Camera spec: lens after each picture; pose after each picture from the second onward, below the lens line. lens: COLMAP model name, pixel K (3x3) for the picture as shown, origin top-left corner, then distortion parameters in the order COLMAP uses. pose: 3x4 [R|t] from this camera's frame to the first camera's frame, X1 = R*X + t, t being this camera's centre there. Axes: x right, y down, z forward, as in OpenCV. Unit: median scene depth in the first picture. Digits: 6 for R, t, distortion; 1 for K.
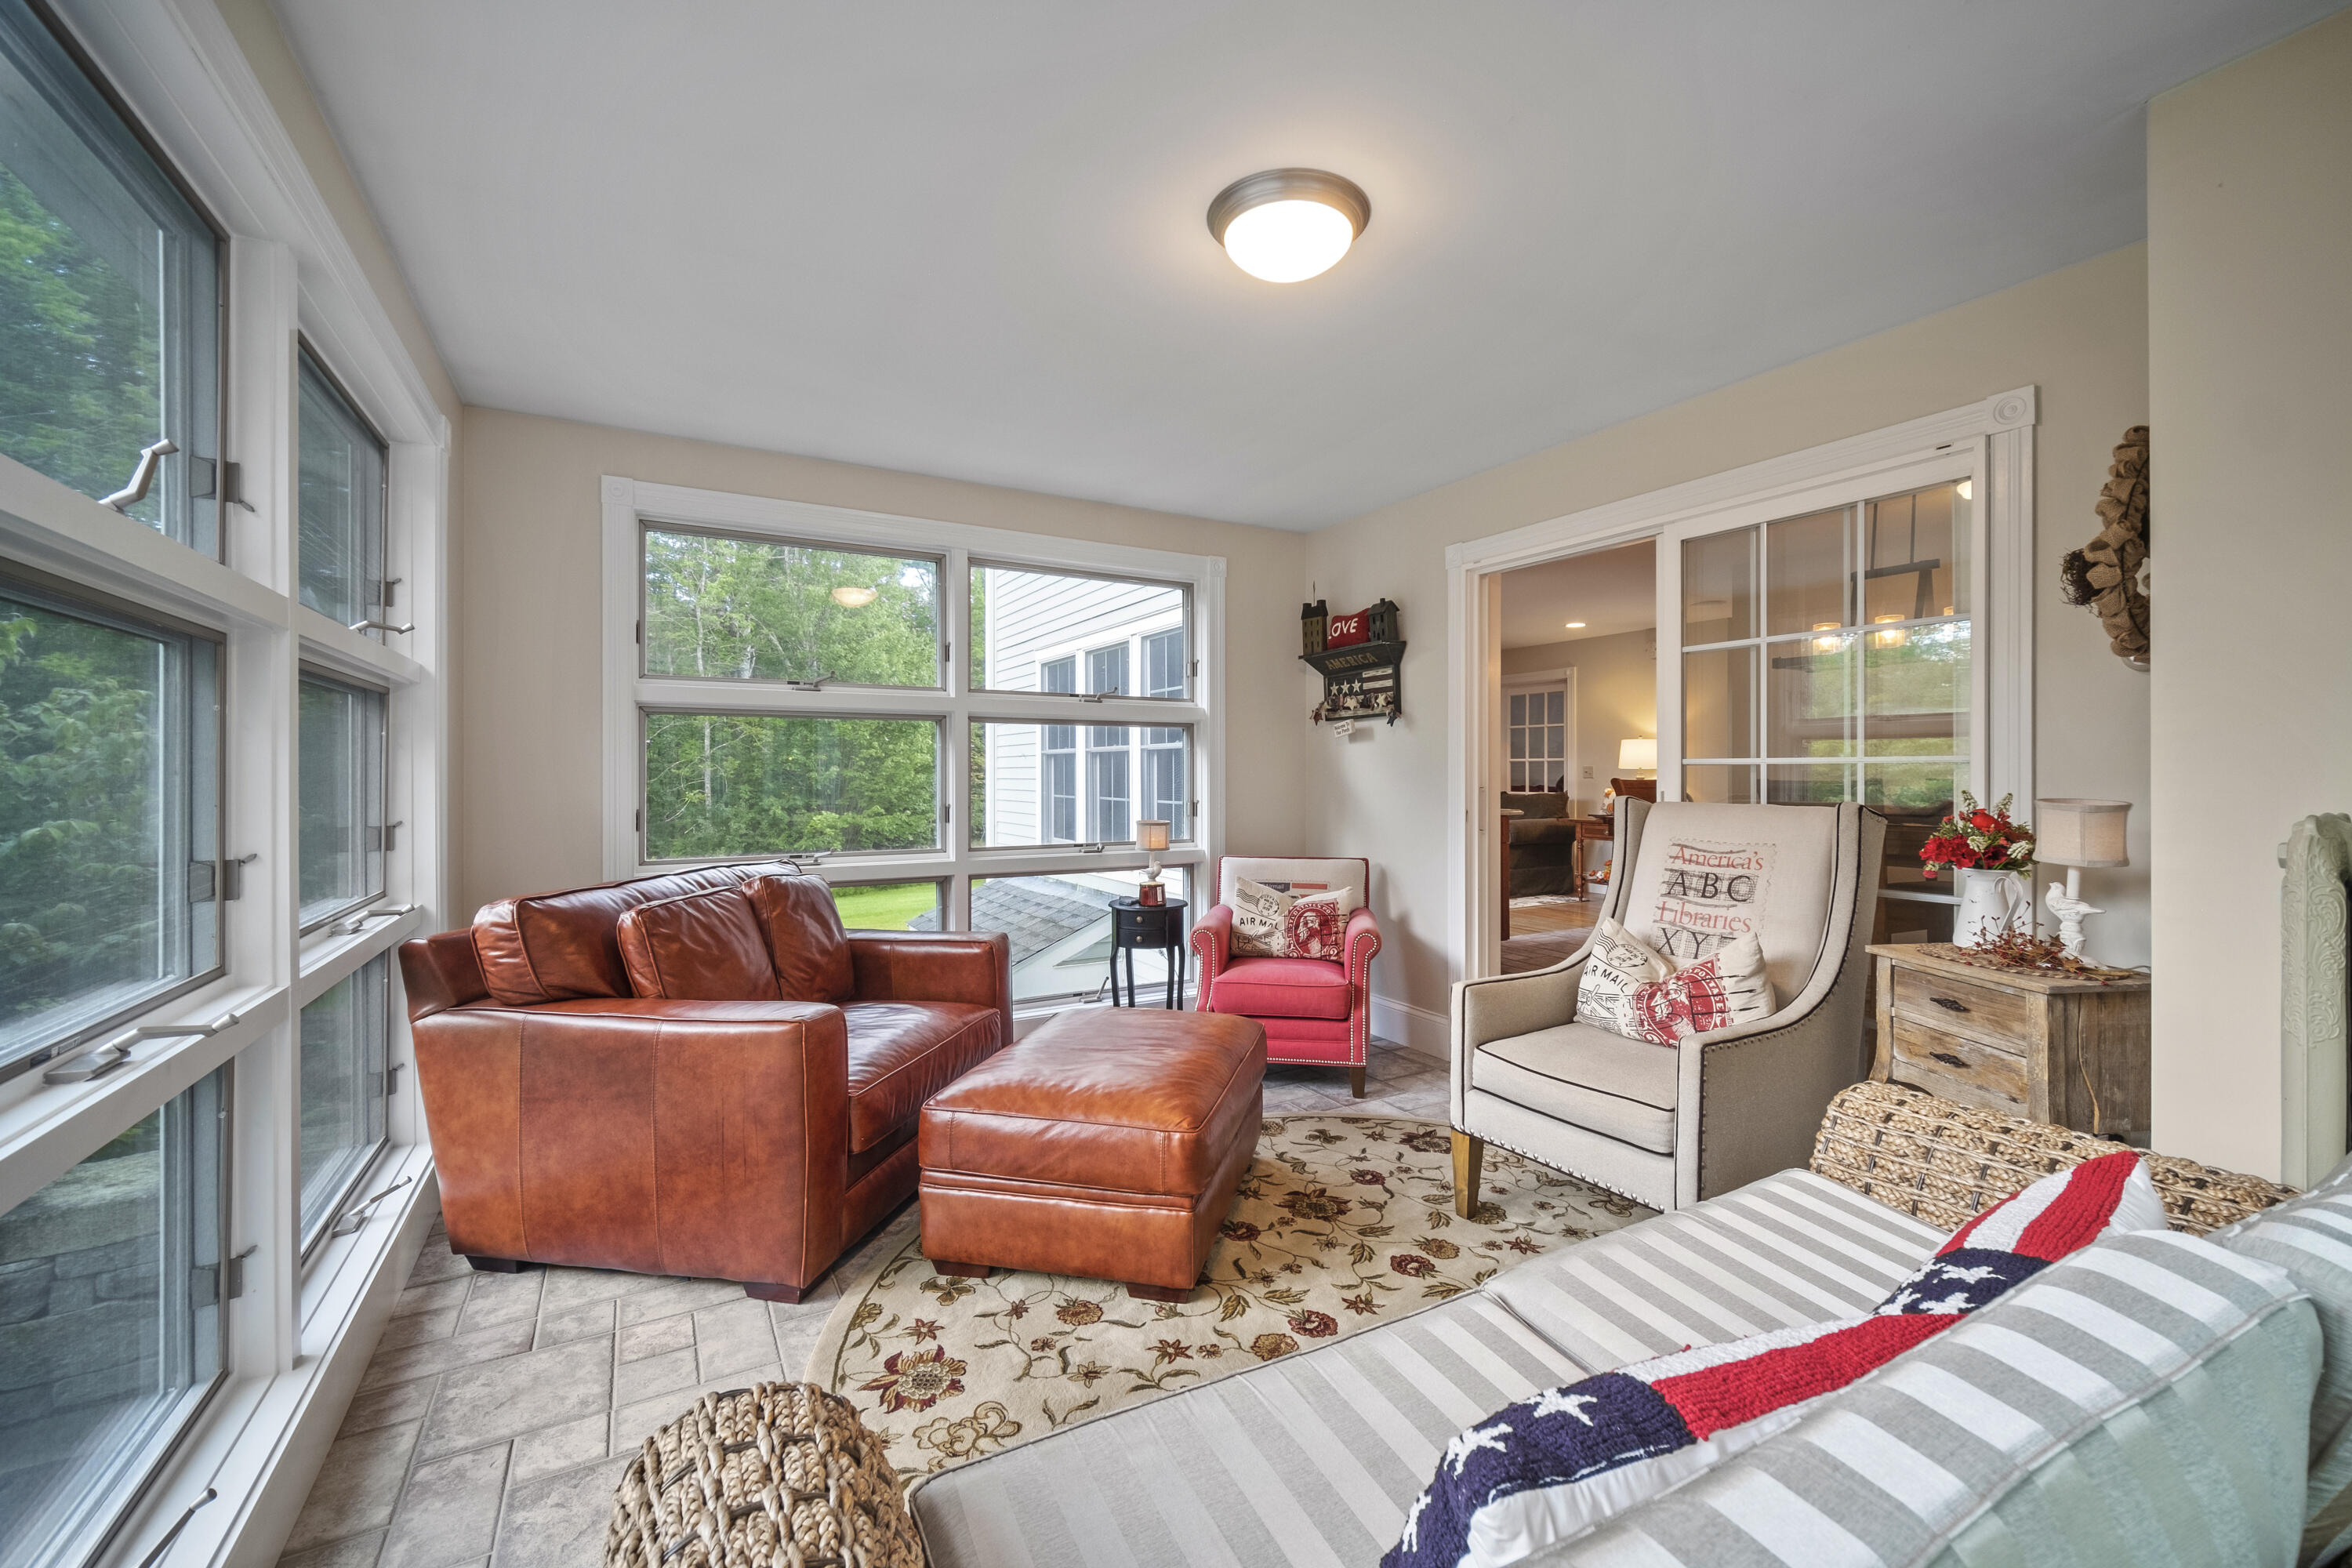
lens RADIAL K [[978.2, 0, 1186.3], [0, 978.2, 766.6], [0, 0, 1]] dist [-0.002772, -0.001337]
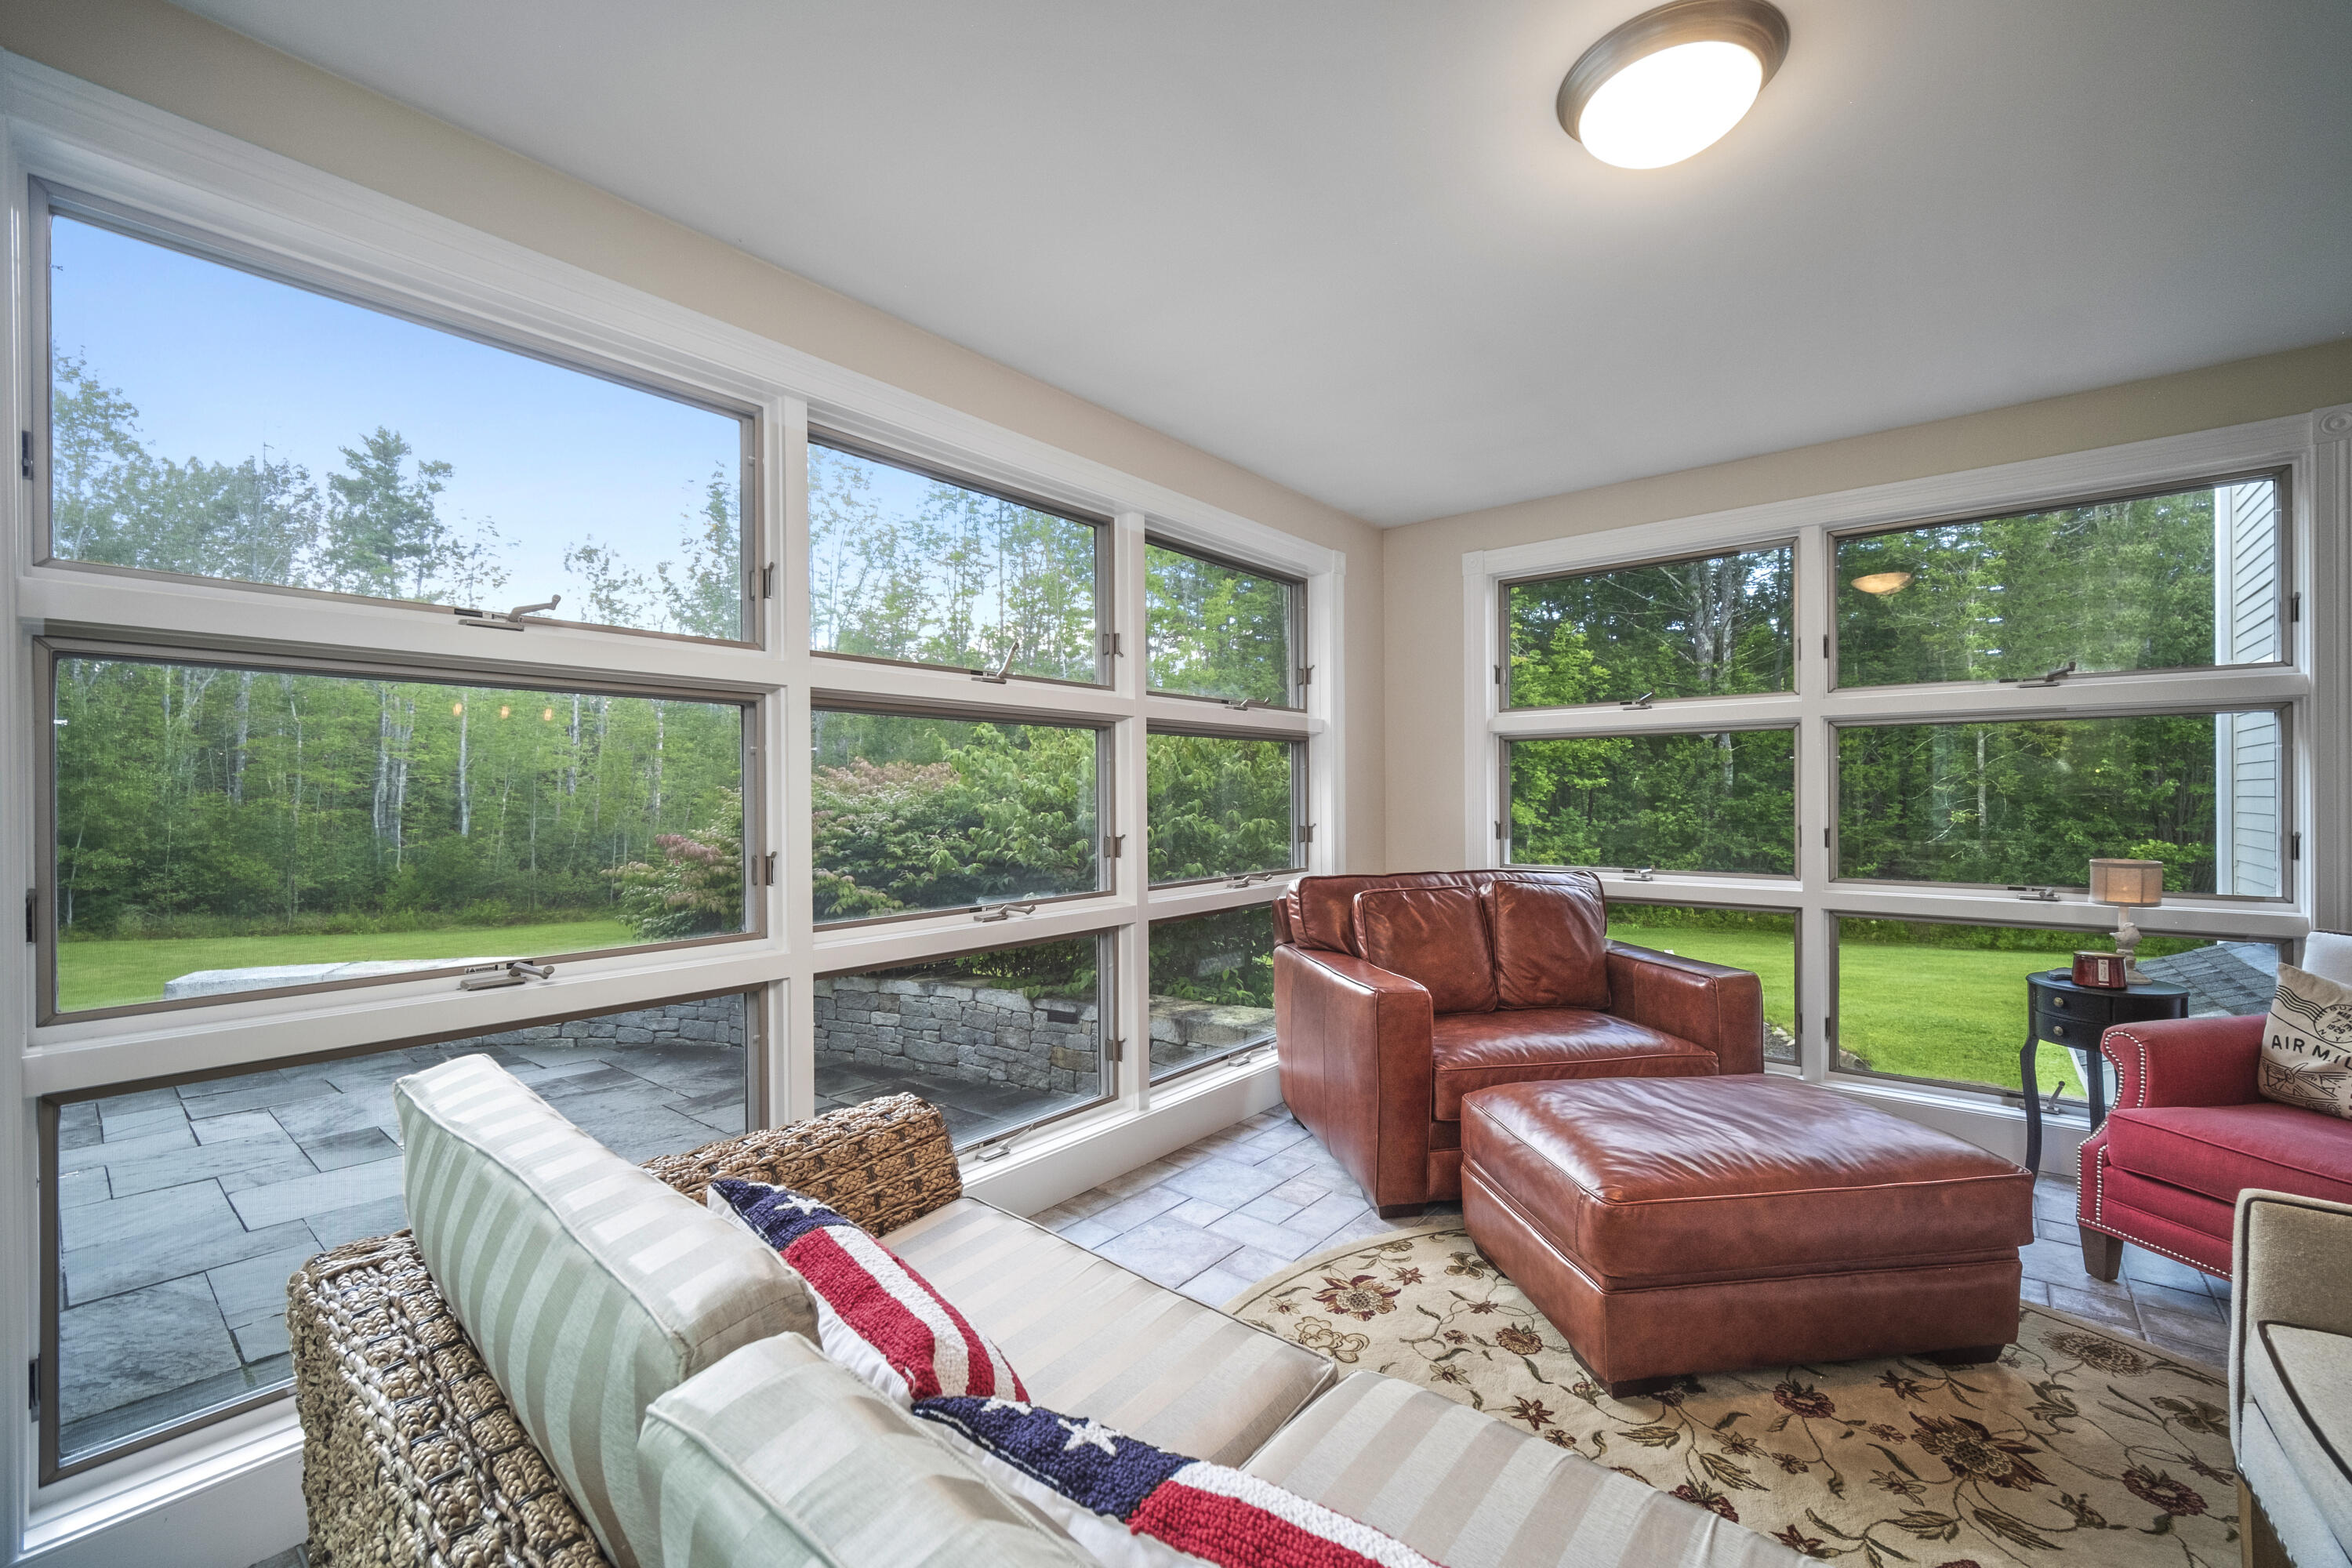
lens RADIAL K [[978.2, 0, 1193.0], [0, 978.2, 799.9], [0, 0, 1]] dist [-0.002772, -0.001337]
pose [[0.338000, 0.003433, -0.941140, 0.654824], [0.011606, 0.999902, 0.007815, 0.004787], [0.941075, -0.013565, 0.337927, 0.344162]]
